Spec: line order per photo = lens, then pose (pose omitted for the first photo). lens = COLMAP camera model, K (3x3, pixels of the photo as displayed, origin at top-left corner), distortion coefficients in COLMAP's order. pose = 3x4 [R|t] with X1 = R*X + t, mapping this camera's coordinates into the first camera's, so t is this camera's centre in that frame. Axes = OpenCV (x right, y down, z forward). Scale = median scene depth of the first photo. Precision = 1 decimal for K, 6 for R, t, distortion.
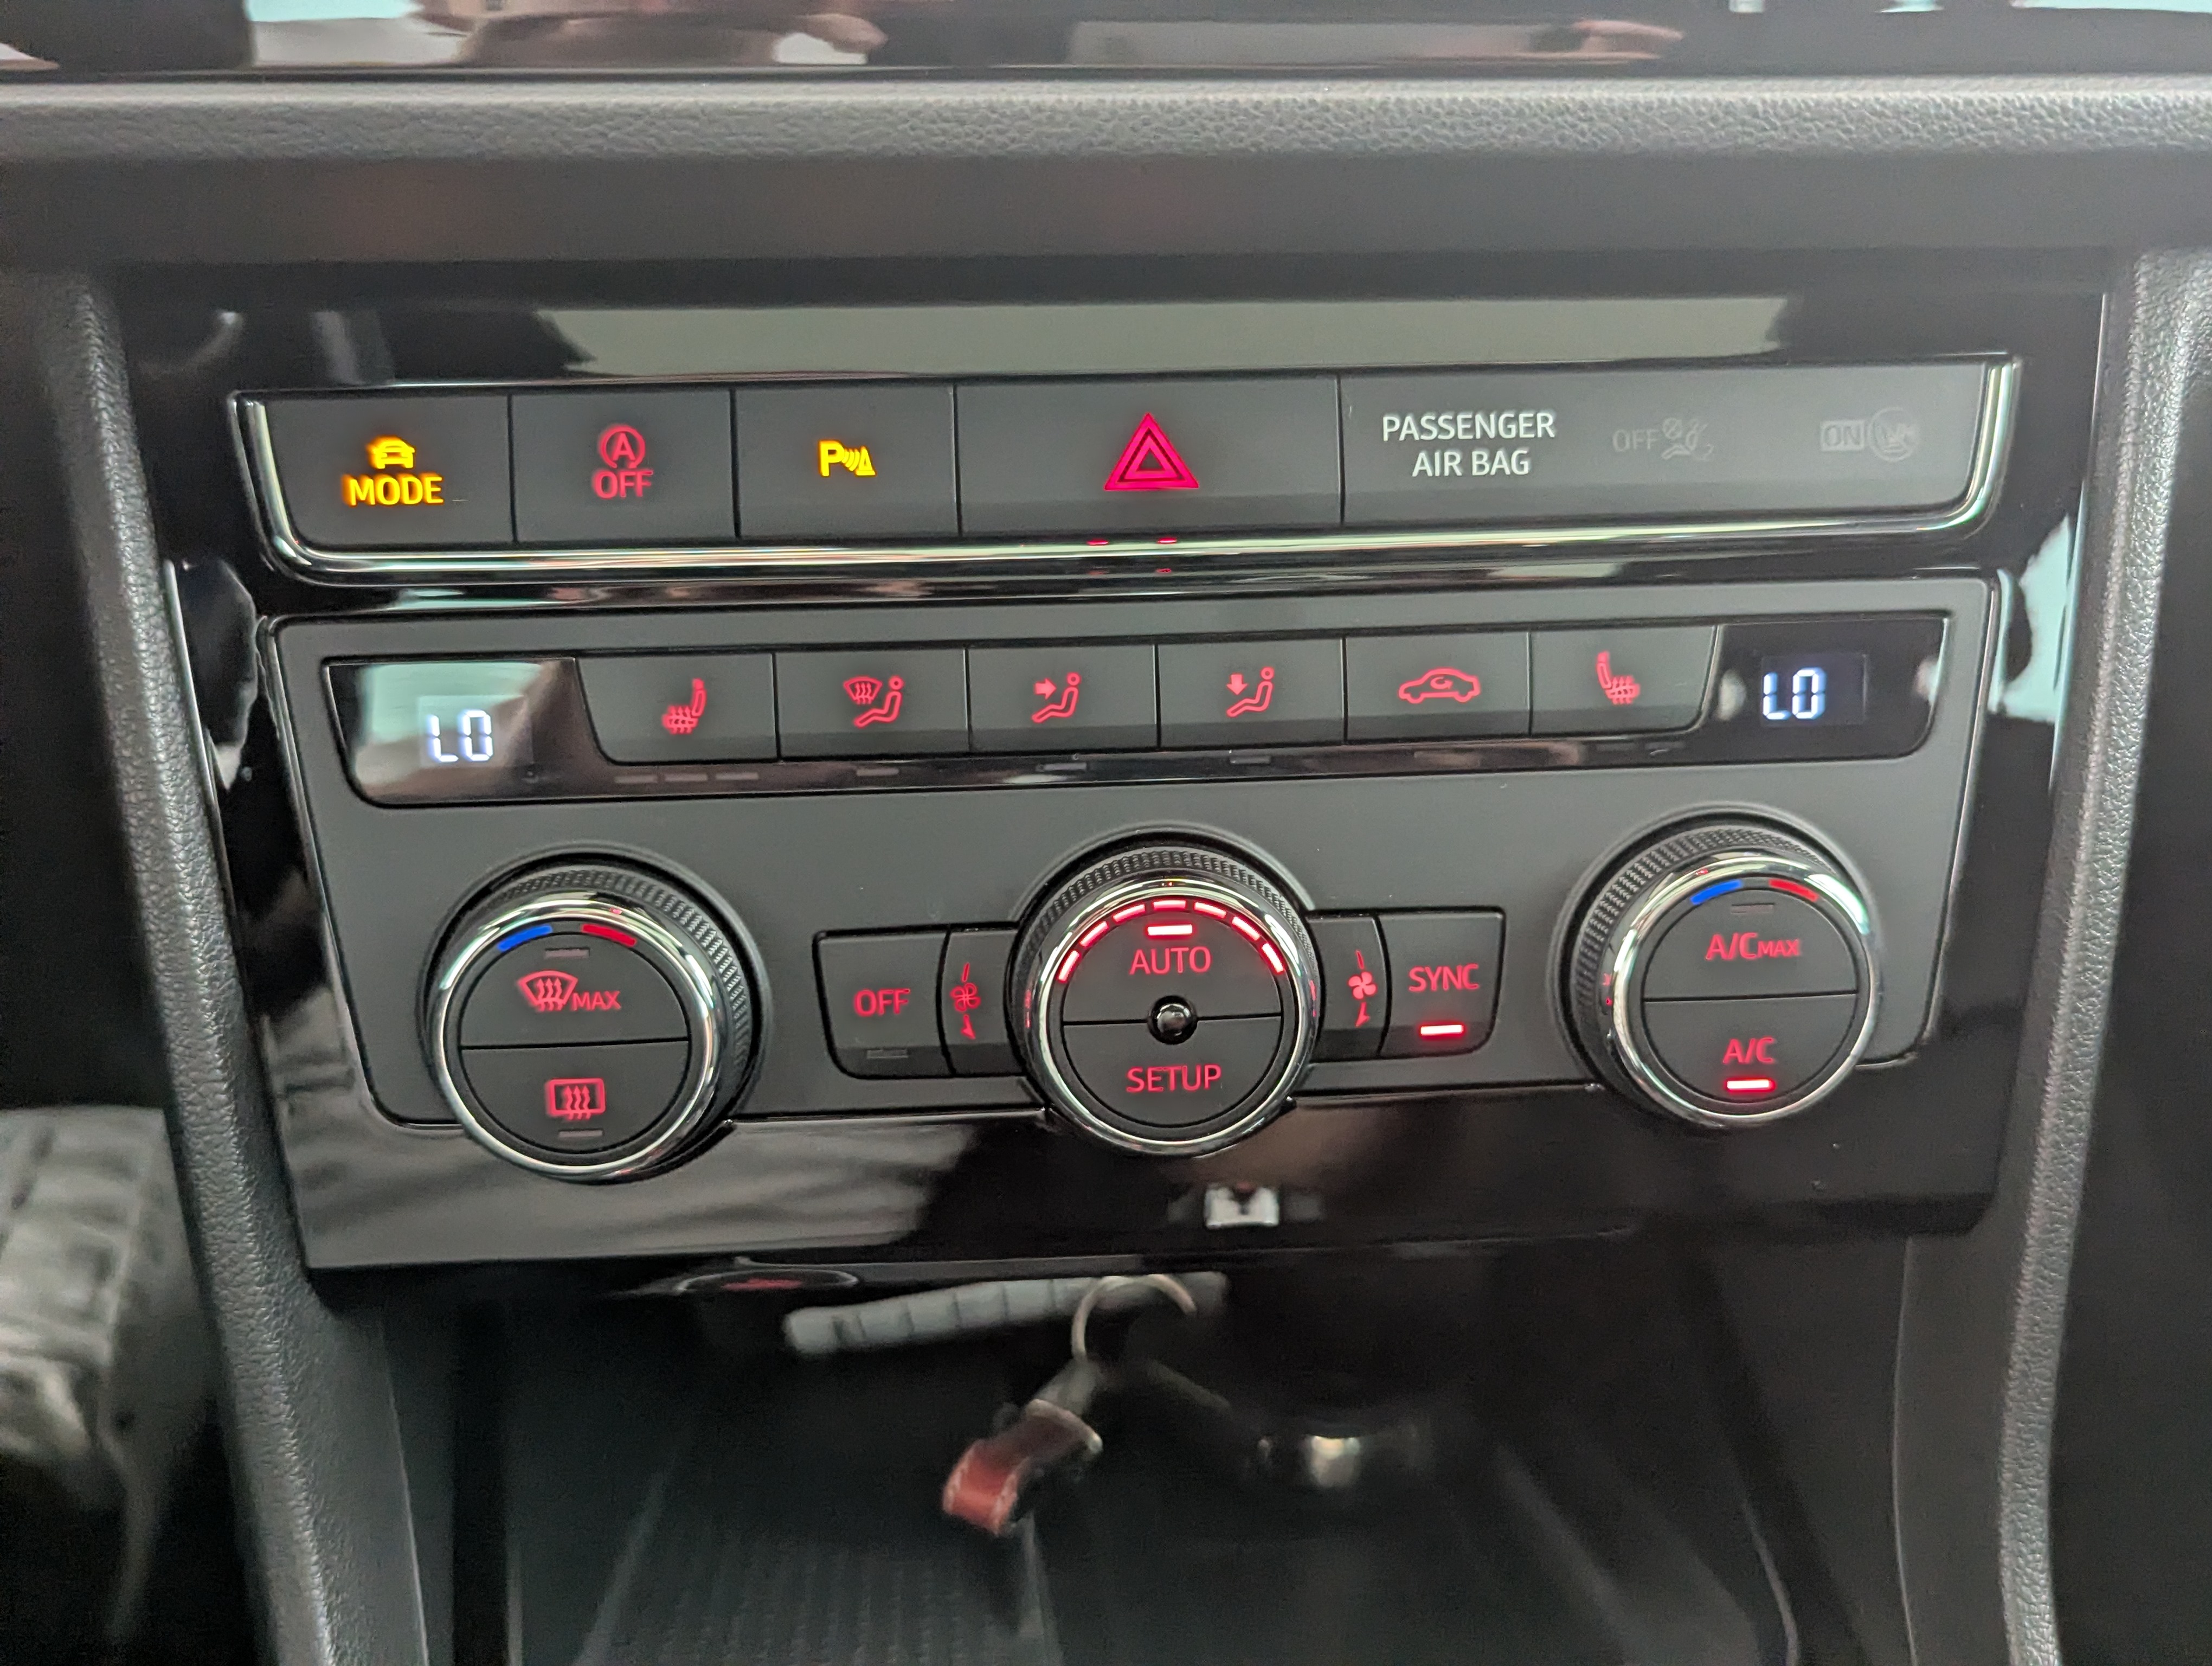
lens RADIAL K [[2150.7, 0, 1109.0], [0, 2150.7, 878.6], [0, 0, 1]] dist [-0.006168, -0.012400]
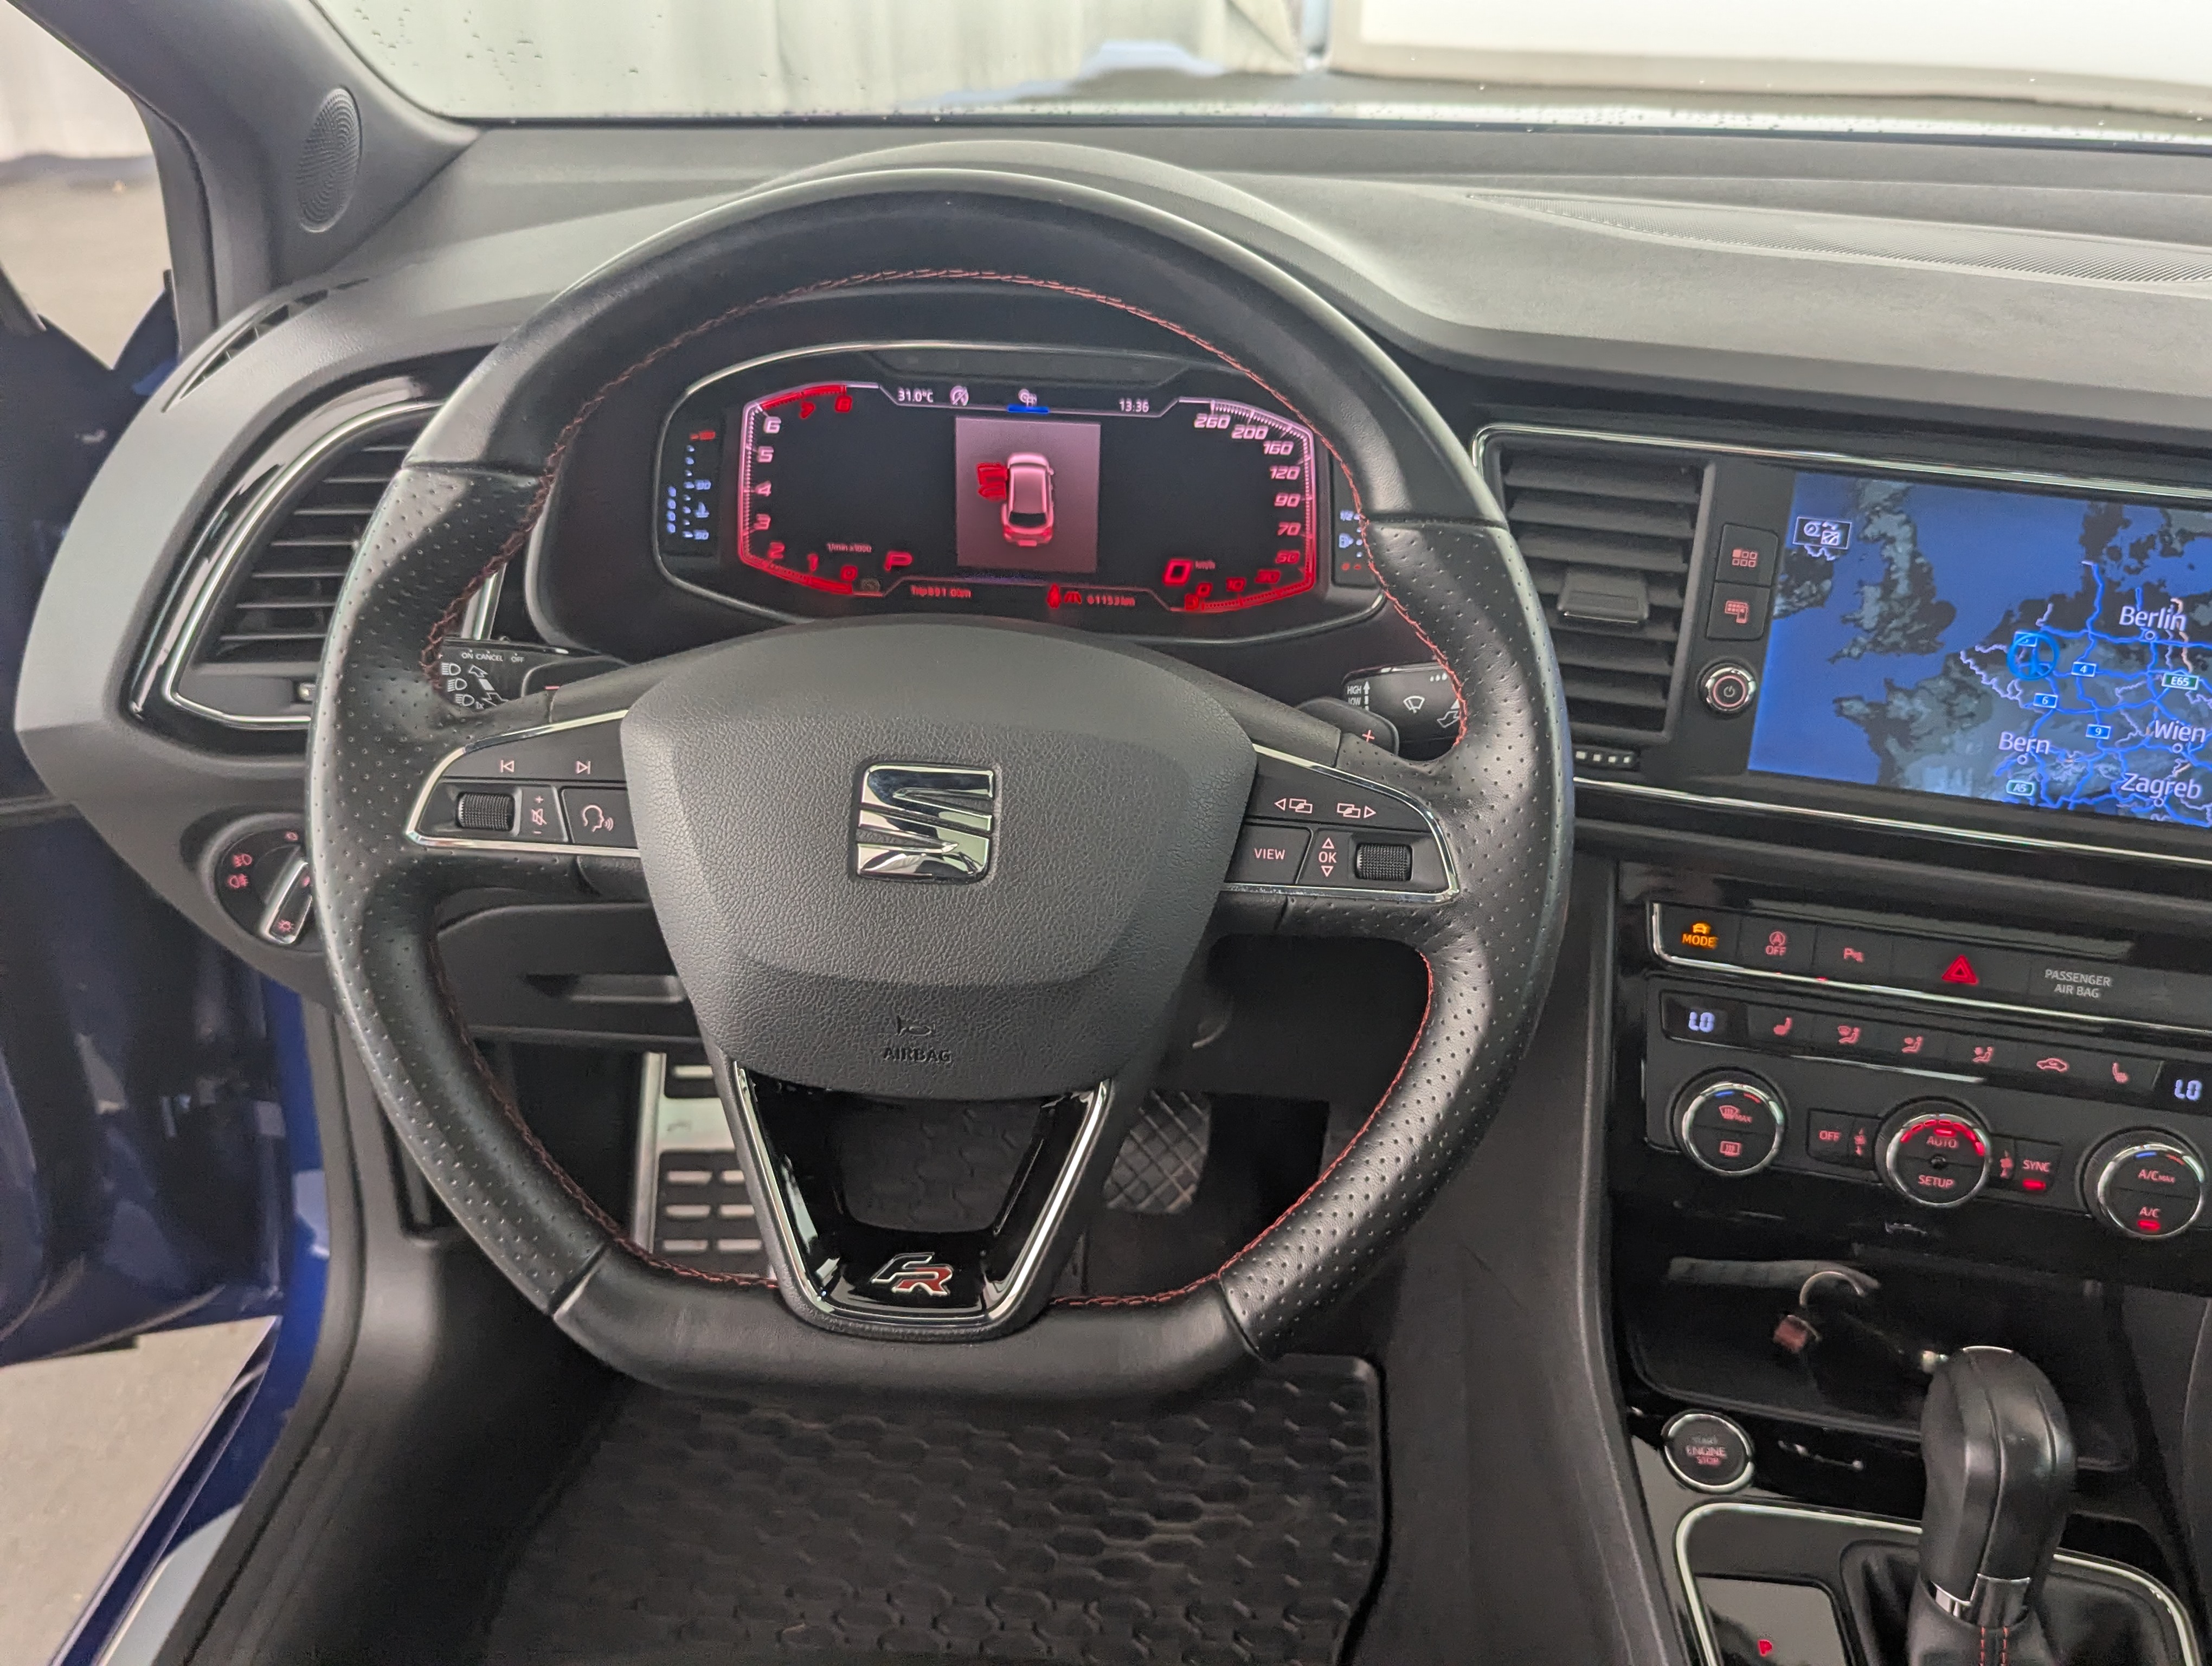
lens RADIAL K [[2029.2, 0, 1145.5], [0, 2029.2, 867.0], [0, 0, 1]] dist [0.051644, -0.056539]
pose [[0.963915, 0.163857, -0.209806, -0.484254], [-0.173356, 0.984473, -0.027590, -0.064591], [0.202027, 0.062965, 0.977354, -1.931103]]
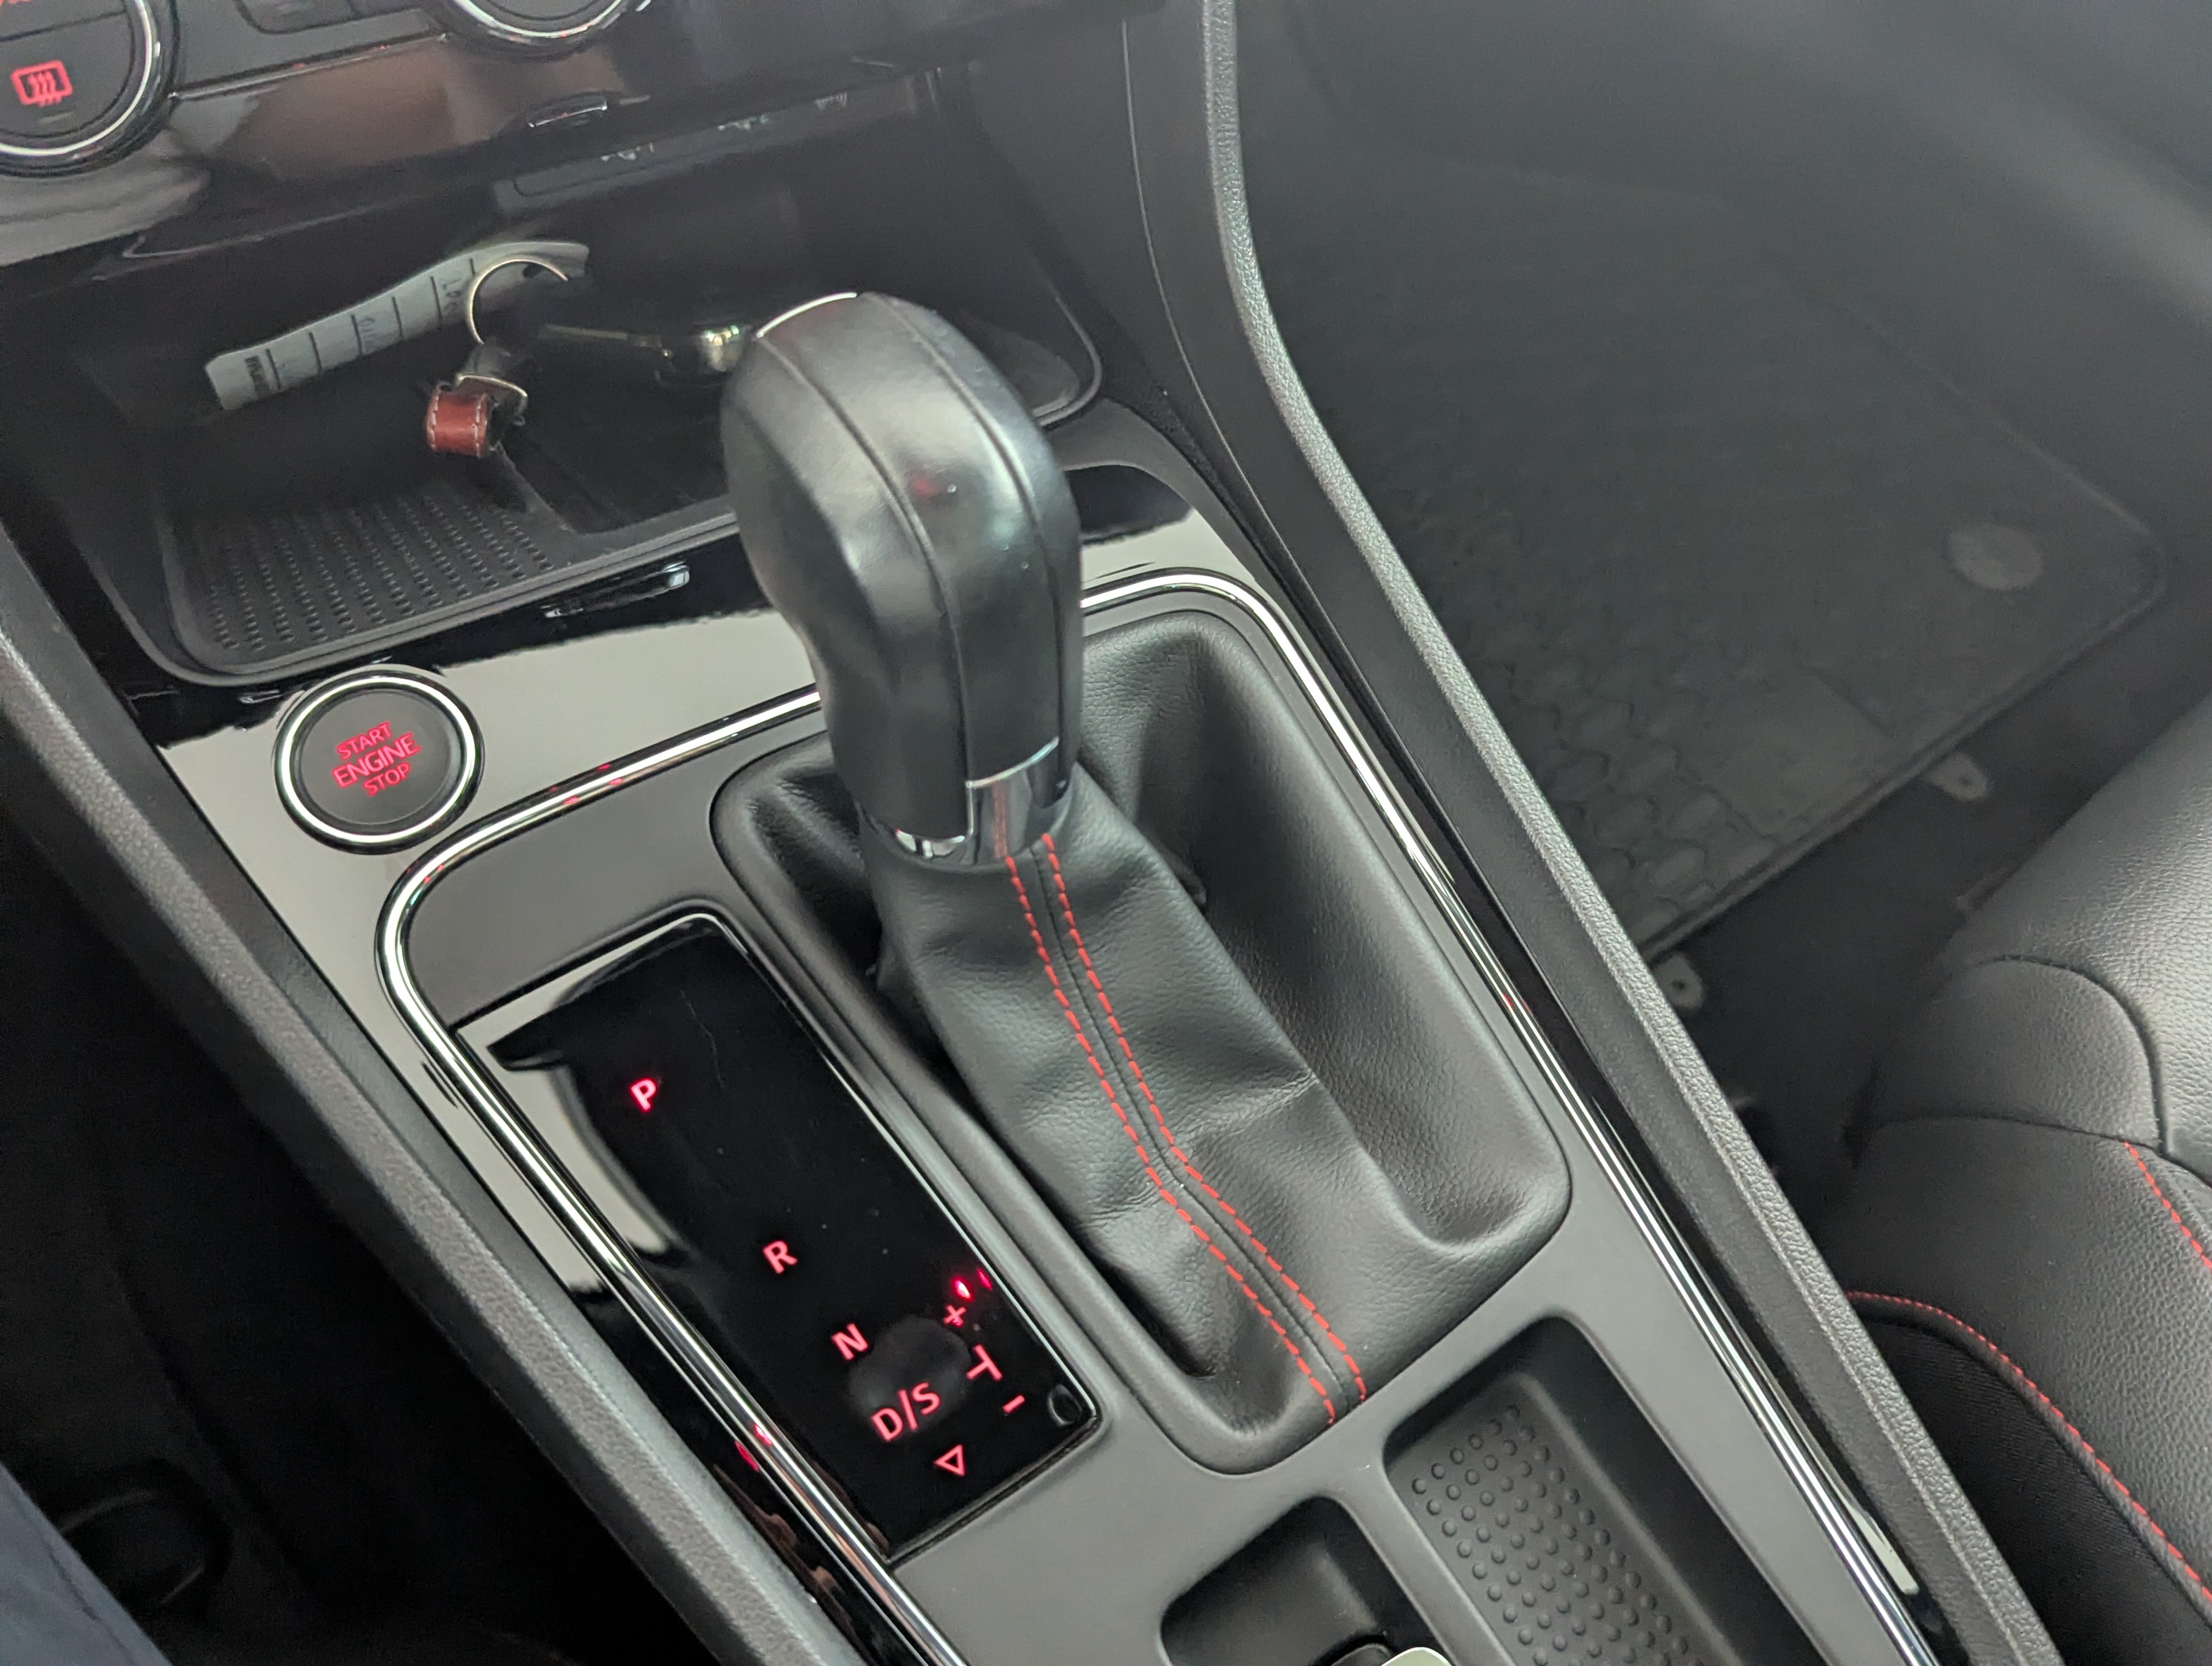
lens RADIAL K [[2061.4, 0, 1118.5], [0, 2061.4, 792.7], [0, 0, 1]] dist [0.016662, 0.011628]
pose [[0.912601, -0.300515, 0.277217, -0.136522], [0.174445, 0.899429, 0.400745, 0.092288], [-0.369767, -0.317361, 0.873243, -0.287649]]
